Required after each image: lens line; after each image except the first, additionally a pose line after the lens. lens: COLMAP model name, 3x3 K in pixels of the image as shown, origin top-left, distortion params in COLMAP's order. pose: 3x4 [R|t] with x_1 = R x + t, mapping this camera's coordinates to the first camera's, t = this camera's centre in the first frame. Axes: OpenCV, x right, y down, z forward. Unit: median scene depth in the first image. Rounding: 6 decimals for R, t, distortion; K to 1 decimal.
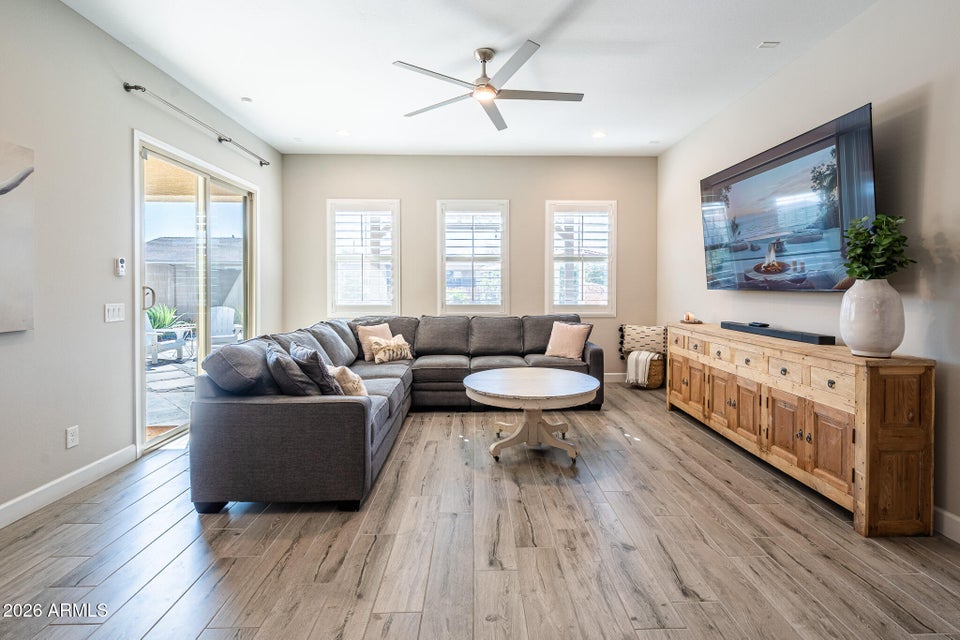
lens RADIAL K [[441.7, 0, 482.4], [0, 441.7, 289.9], [0, 0, 1]] dist [0.000116, -0.000011]
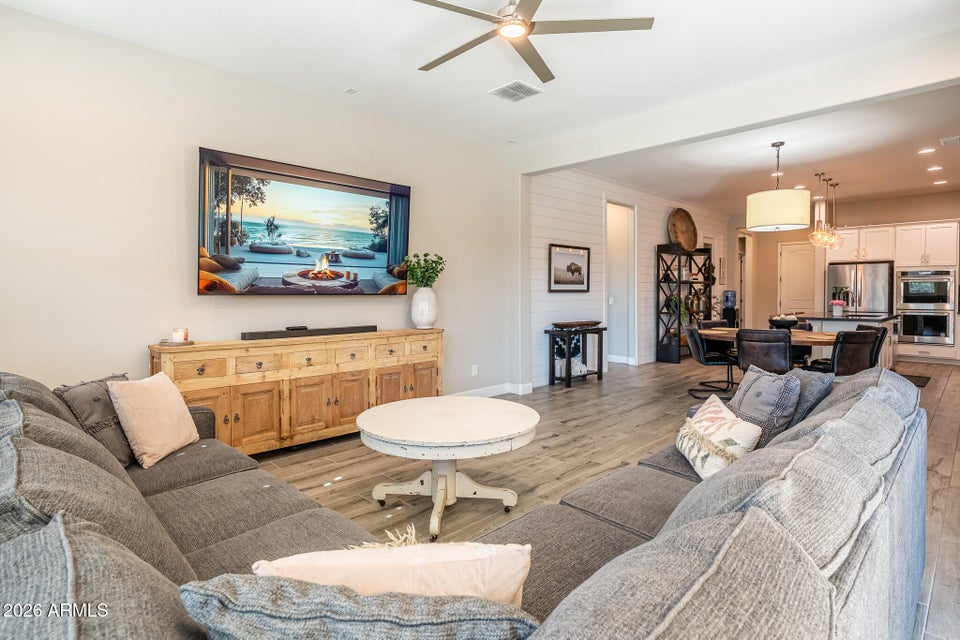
lens RADIAL K [[503.6, 0, 482.3], [0, 503.6, 301.6], [0, 0, 1]] dist [0.001717, 0.000280]
pose [[-0.693376, -0.010053, 0.720506, -0.590830], [0.009826, 0.999678, 0.023405, -0.008237], [-0.720509, 0.023308, -0.693054, 1.683845]]
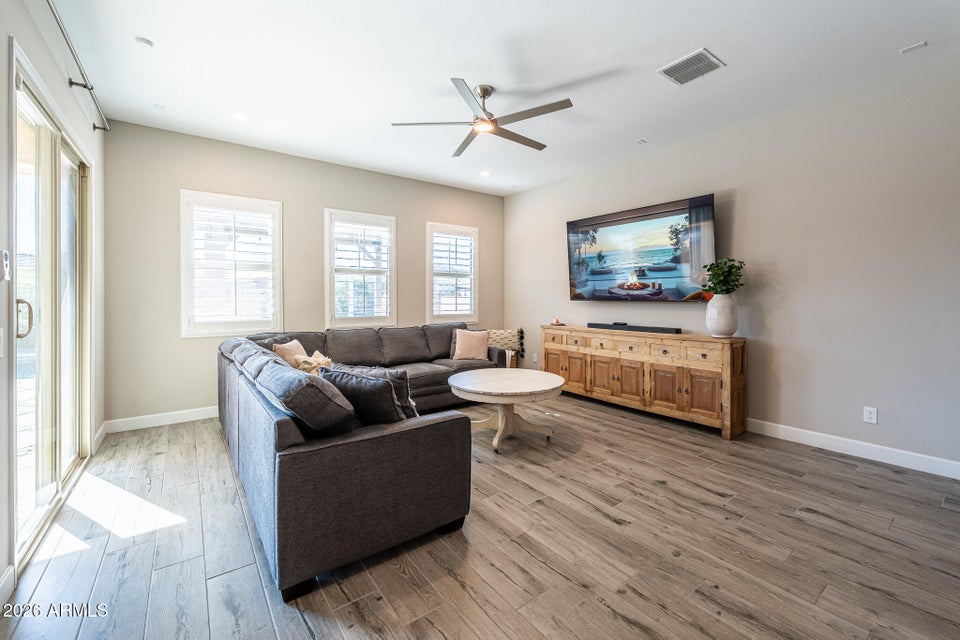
lens RADIAL K [[394.2, 0, 480.9], [0, 394.2, 297.5], [0, 0, 1]] dist [0.000369, -0.000074]
pose [[0.814208, -0.000138, 0.580573, -0.599684], [0.006199, 0.999945, -0.008456, -0.002580], [-0.580540, 0.010484, 0.814164, 0.204648]]
